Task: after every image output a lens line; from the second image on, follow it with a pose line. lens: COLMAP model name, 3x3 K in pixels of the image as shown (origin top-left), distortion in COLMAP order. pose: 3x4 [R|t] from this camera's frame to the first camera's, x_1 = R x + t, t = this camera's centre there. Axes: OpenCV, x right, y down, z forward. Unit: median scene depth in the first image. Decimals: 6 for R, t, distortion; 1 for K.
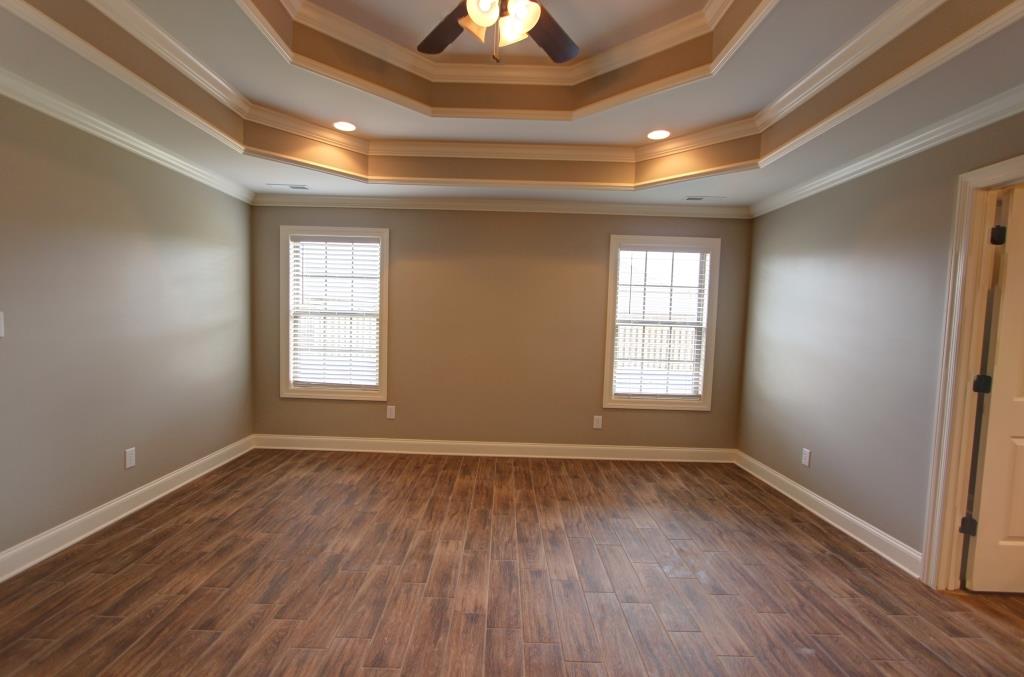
lens RADIAL K [[465.7, 0, 503.7], [0, 465.7, 345.1], [0, 0, 1]] dist [-0.037112, 0.003992]
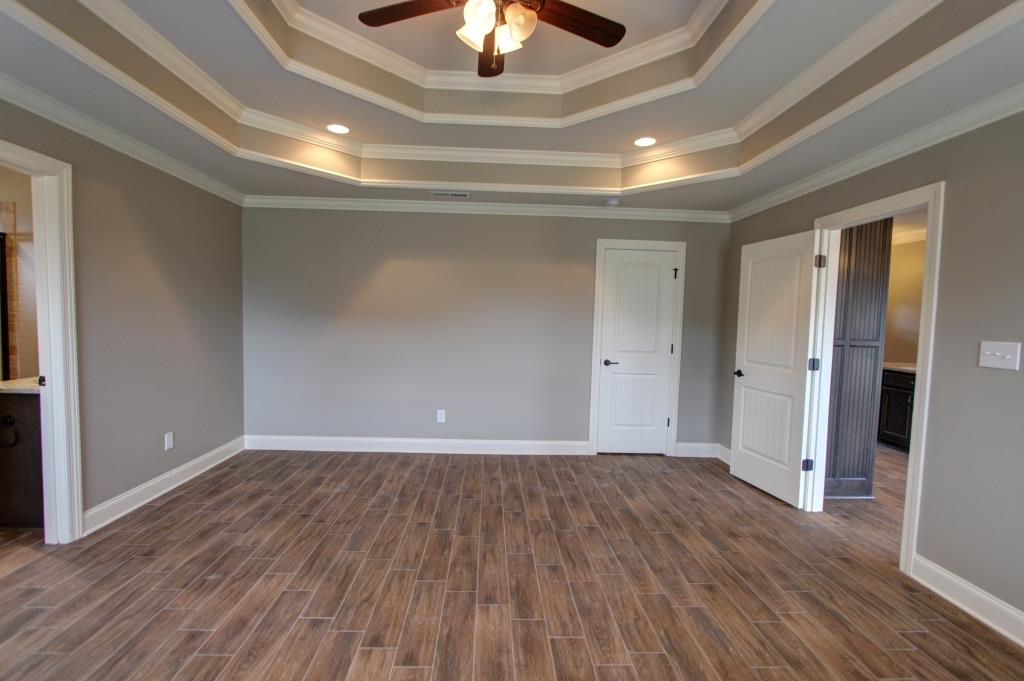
lens RADIAL K [[470.9, 0, 511.3], [0, 470.9, 344.2], [0, 0, 1]] dist [-0.011131, -0.002718]
pose [[-0.997230, -0.053542, -0.051621, -0.028360], [-0.059325, 0.991250, 0.117918, -0.121779], [0.044856, 0.120654, -0.991681, 1.917161]]
